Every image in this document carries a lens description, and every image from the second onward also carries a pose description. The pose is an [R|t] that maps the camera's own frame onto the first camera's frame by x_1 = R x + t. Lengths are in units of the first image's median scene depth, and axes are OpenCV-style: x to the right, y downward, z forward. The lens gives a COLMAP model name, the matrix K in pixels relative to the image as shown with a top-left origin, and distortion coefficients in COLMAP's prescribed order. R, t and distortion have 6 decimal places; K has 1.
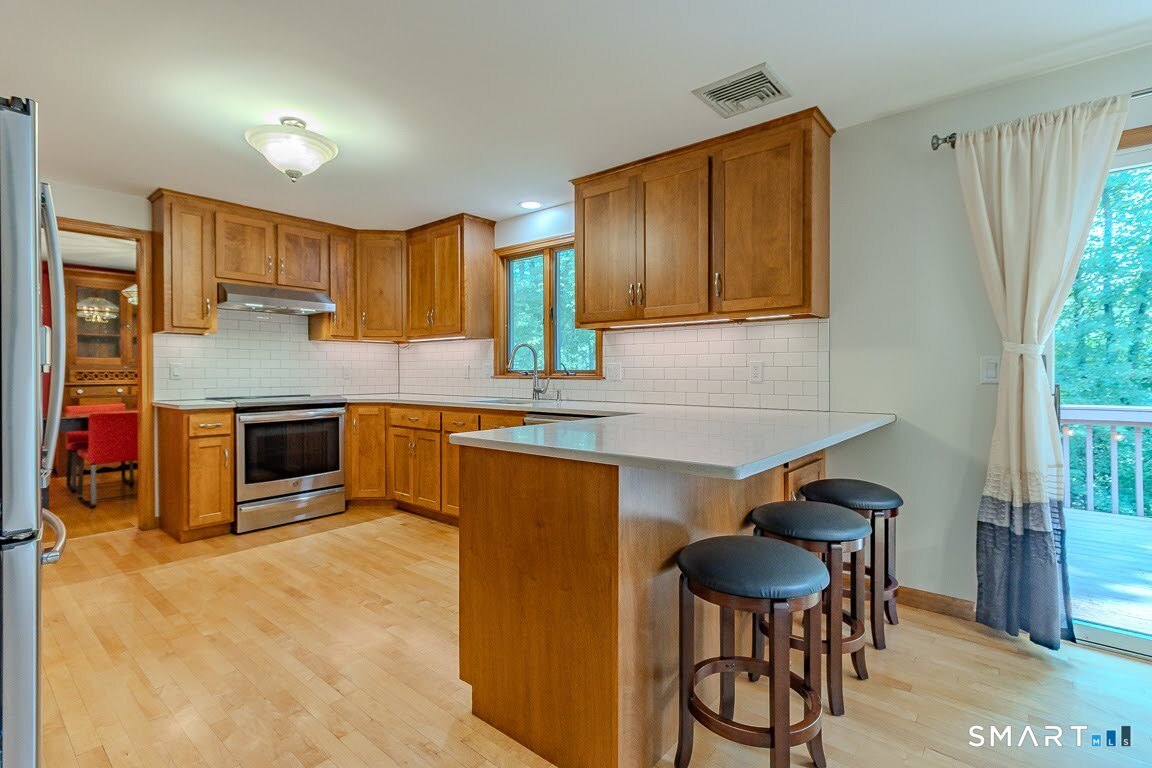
lens RADIAL K [[543.2, 0, 578.0], [0, 543.2, 374.2], [0, 0, 1]] dist [-0.001123, 0.000281]
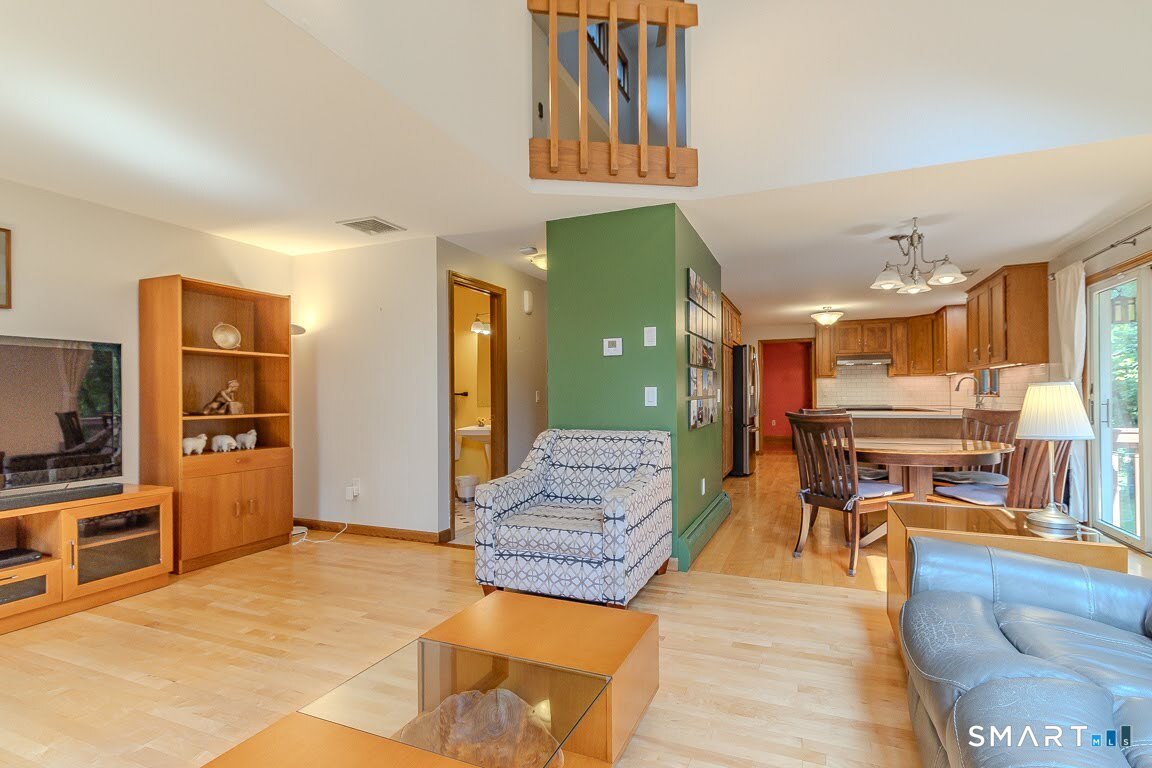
lens RADIAL K [[543.2, 0, 578.0], [0, 543.2, 374.2], [0, 0, 1]] dist [-0.001123, 0.000281]
pose [[0.293235, -0.045077, -0.954977, 1.259822], [0.003642, 0.998933, -0.046034, 0.016700], [0.956033, 0.010021, 0.293086, -0.777241]]
